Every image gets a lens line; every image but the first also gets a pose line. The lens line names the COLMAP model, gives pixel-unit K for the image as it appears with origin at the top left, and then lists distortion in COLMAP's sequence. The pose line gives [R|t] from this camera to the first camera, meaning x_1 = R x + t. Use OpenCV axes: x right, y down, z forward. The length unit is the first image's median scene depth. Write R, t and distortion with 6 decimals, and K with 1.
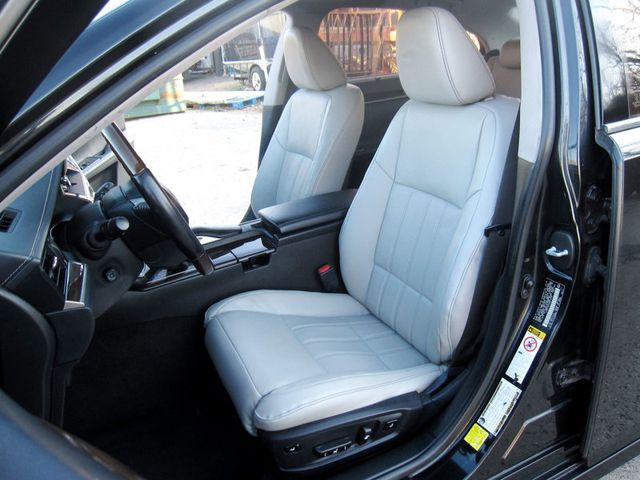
lens RADIAL K [[535.6, 0, 320.0], [0, 535.6, 240.0], [0, 0, 1]] dist [-0.058830, 0.000845]
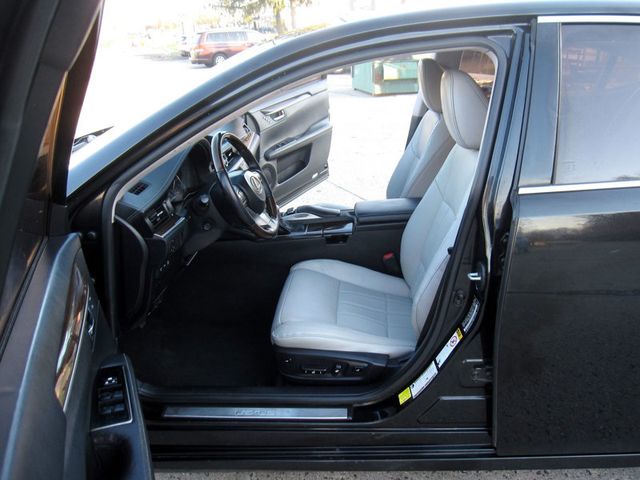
lens RADIAL K [[519.7, 0, 320.0], [0, 519.7, 240.0], [0, 0, 1]] dist [0.000273, -0.000236]
pose [[0.872908, 0.209665, -0.440537, 0.588991], [-0.186323, 0.977772, 0.096158, -0.104504], [0.450906, -0.001855, 0.892570, -0.280173]]
